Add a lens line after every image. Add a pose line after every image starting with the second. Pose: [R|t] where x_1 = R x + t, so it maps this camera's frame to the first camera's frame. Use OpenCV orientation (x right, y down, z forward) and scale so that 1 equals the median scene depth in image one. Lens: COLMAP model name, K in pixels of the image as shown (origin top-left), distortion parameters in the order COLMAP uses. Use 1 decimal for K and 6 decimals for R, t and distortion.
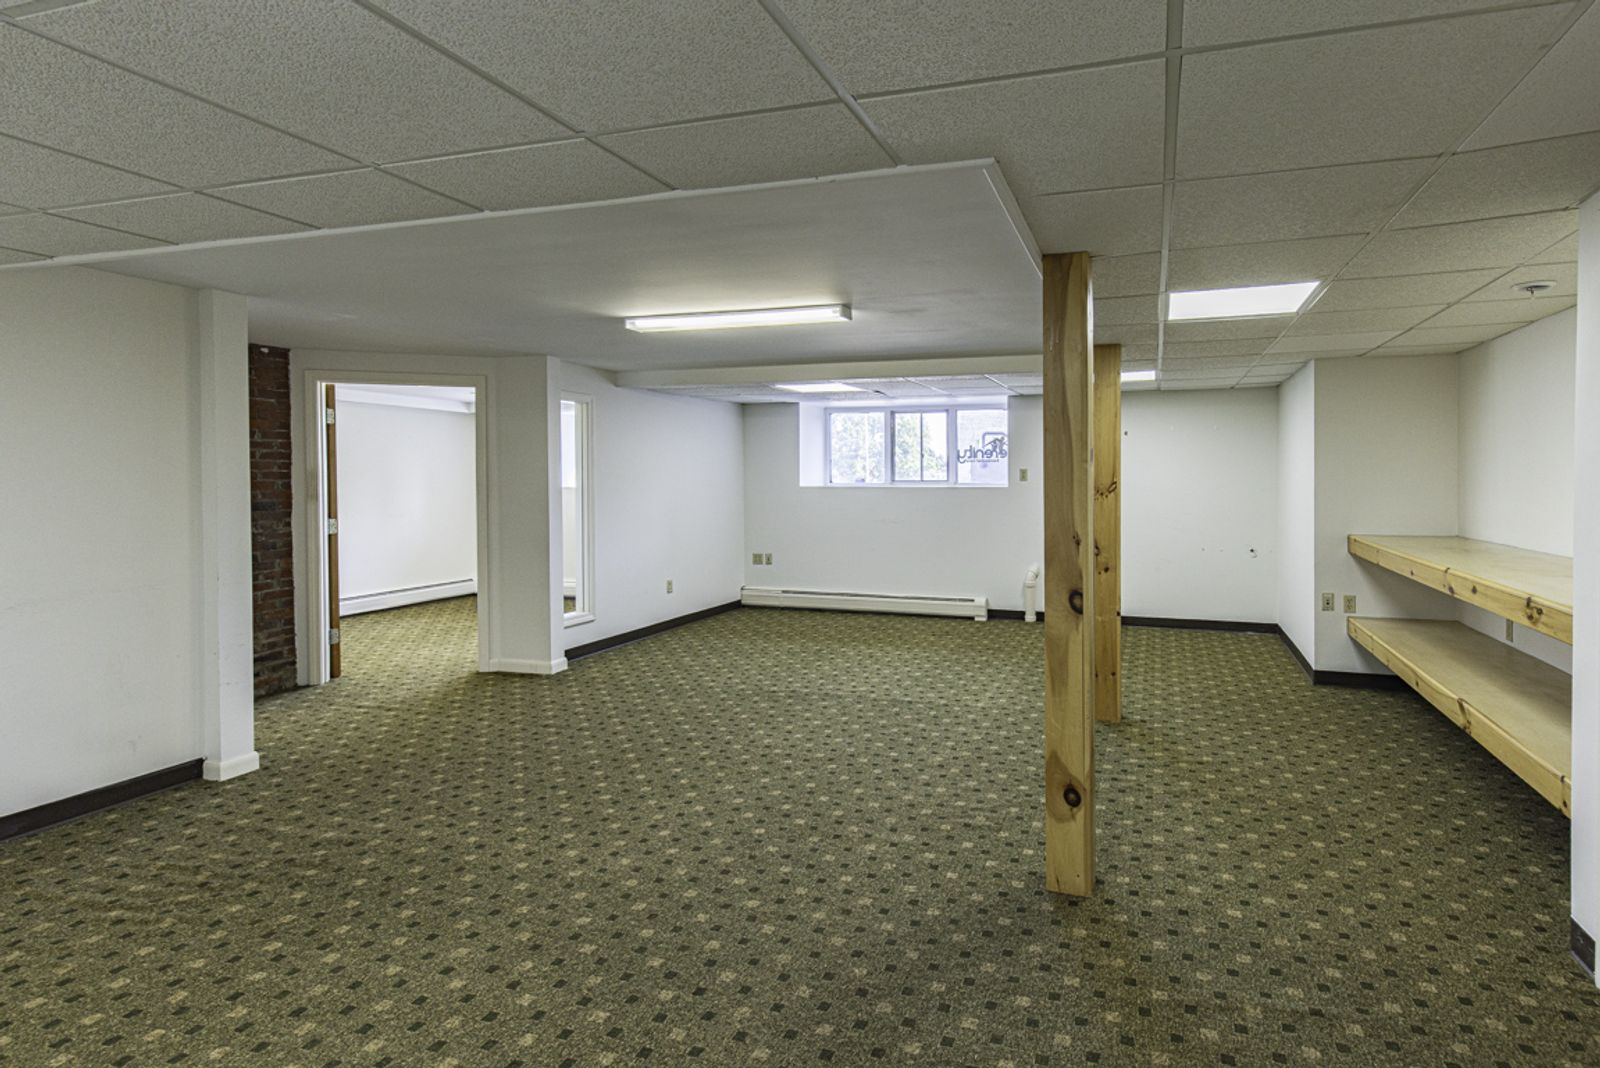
lens RADIAL K [[1448.4, 0, 798.8], [0, 1448.4, 543.6], [0, 0, 1]] dist [-0.001174, -0.002005]
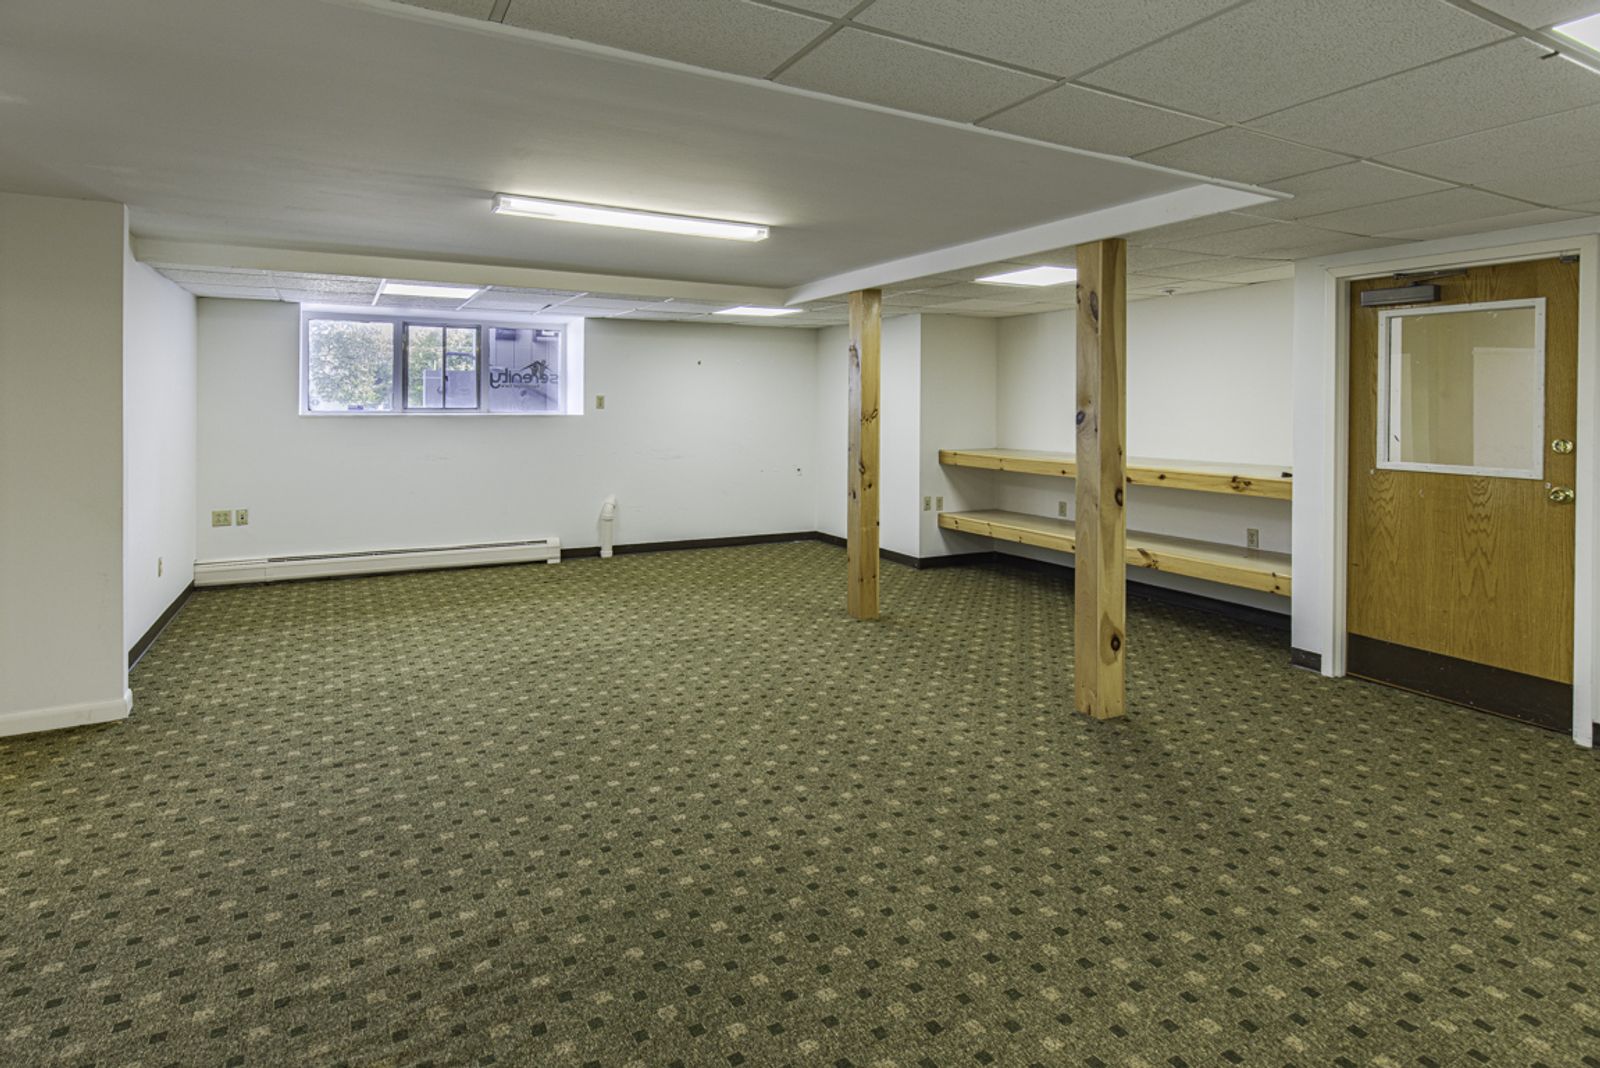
lens RADIAL K [[2156.2, 0, 799.5], [0, 2156.2, 529.5], [0, 0, 1]] dist [-0.018653, 0.000000]
pose [[0.131994, -0.051648, 0.989904, -1.286168], [0.045078, 0.997921, 0.046055, -0.024607], [-0.990225, 0.038543, 0.134047, 0.723056]]
